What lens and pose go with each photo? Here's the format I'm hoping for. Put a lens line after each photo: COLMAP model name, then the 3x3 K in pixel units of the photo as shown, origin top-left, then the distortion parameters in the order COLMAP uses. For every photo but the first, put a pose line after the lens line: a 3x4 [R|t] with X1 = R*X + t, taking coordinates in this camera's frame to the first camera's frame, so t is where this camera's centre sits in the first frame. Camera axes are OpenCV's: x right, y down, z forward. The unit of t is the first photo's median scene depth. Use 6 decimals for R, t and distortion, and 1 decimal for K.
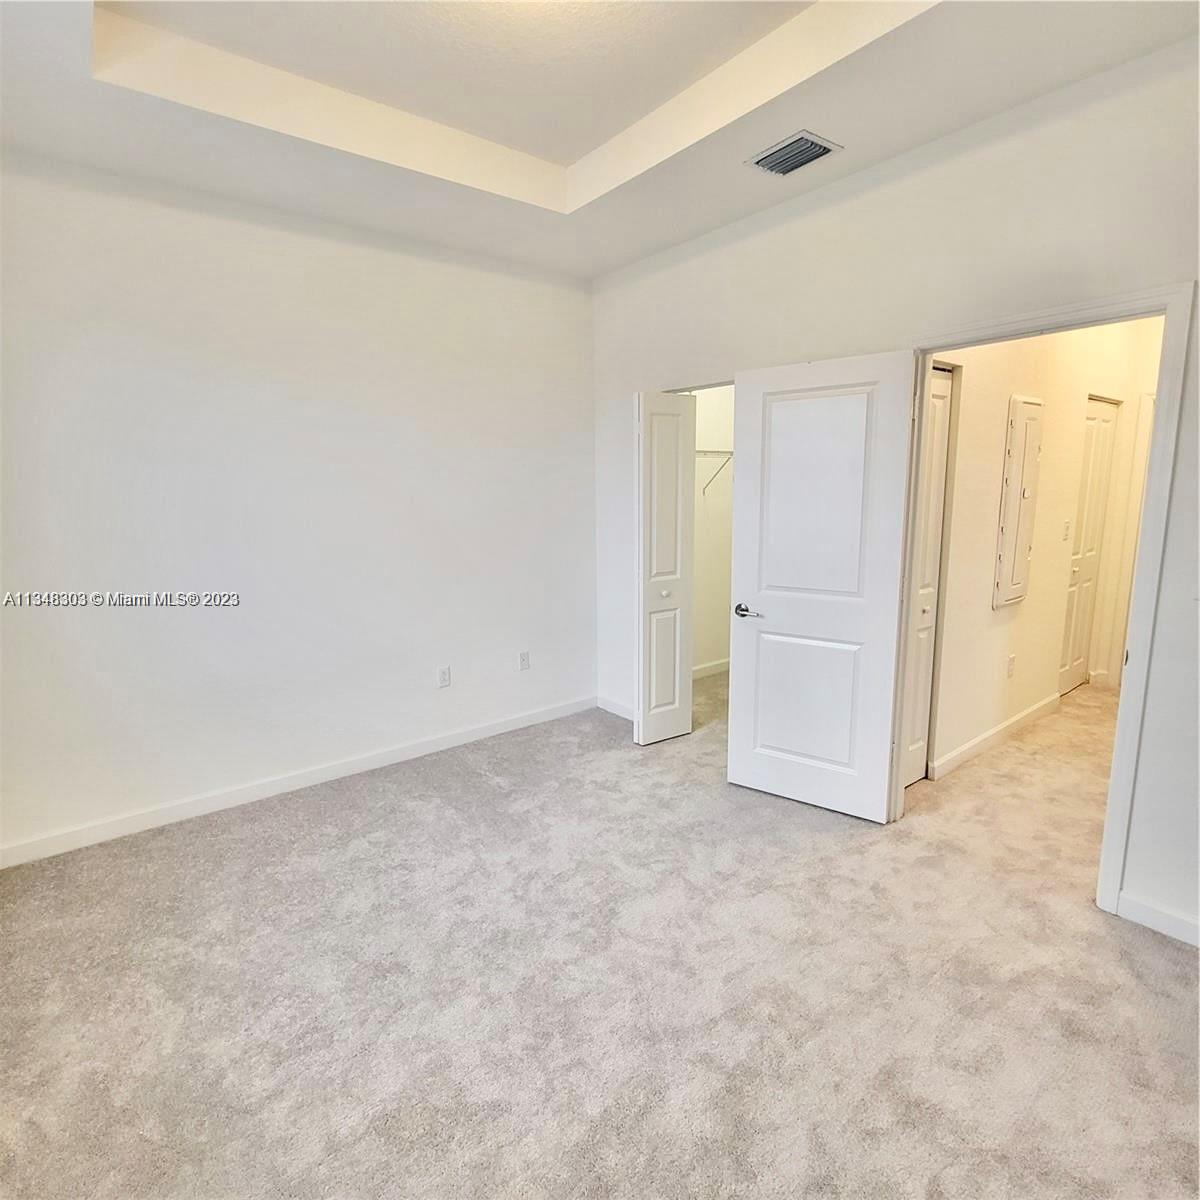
lens RADIAL K [[651.8, 0, 583.0], [0, 651.8, 586.4], [0, 0, 1]] dist [-0.009703, 0.000728]
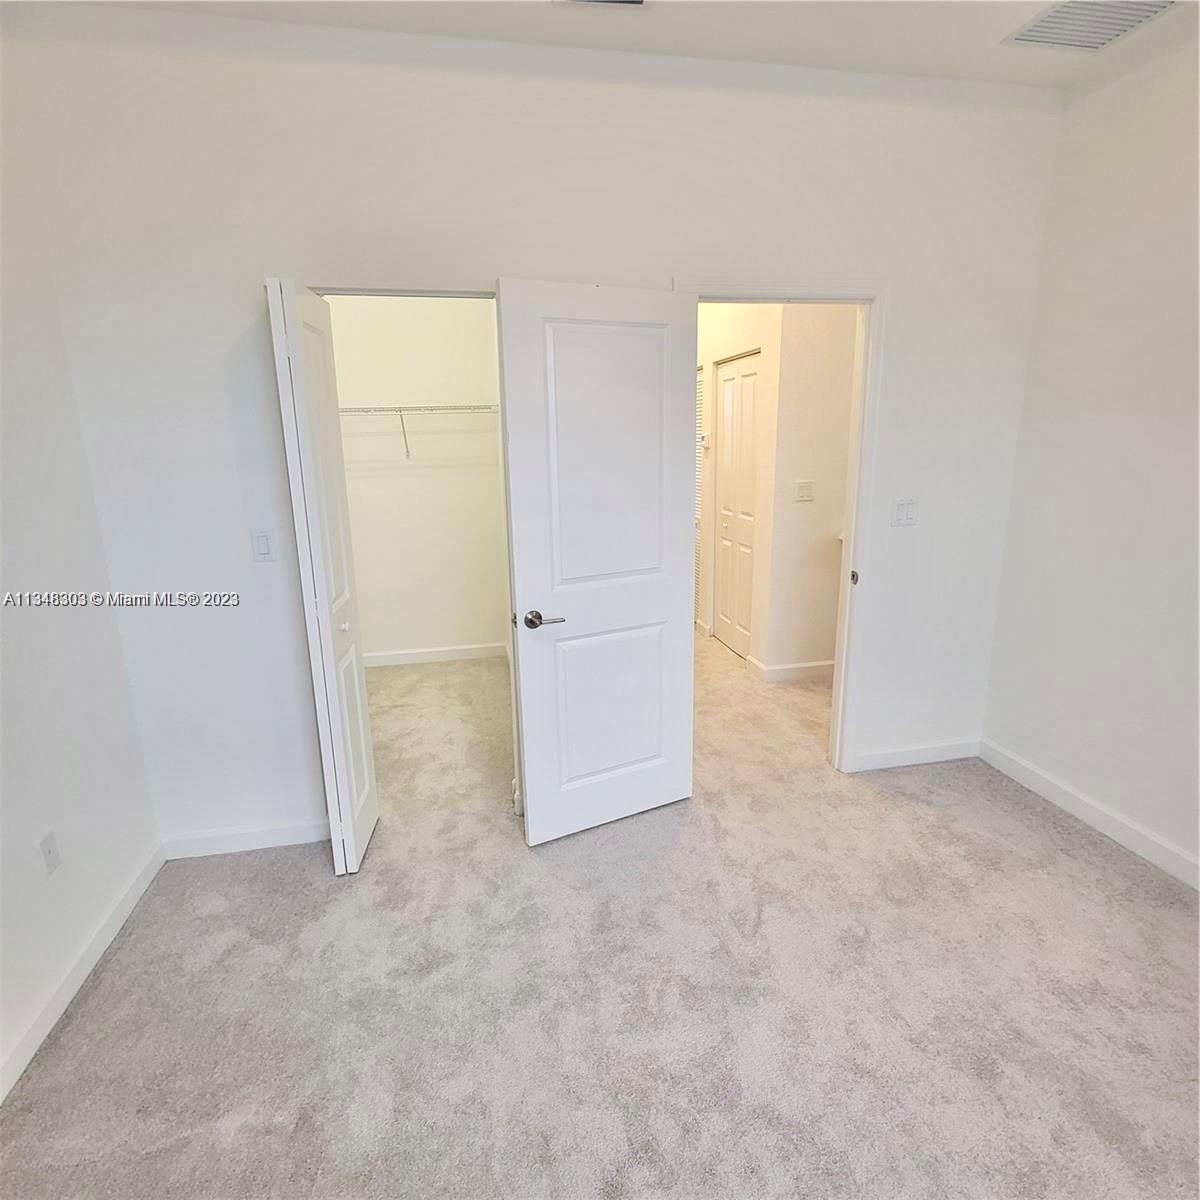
lens RADIAL K [[651.8, 0, 583.0], [0, 651.8, 586.4], [0, 0, 1]] dist [-0.009703, 0.000728]
pose [[0.438650, -0.187524, 0.878875, -0.368149], [0.144992, 0.979941, 0.136722, -0.091589], [-0.886884, 0.067457, 0.457040, 0.605882]]
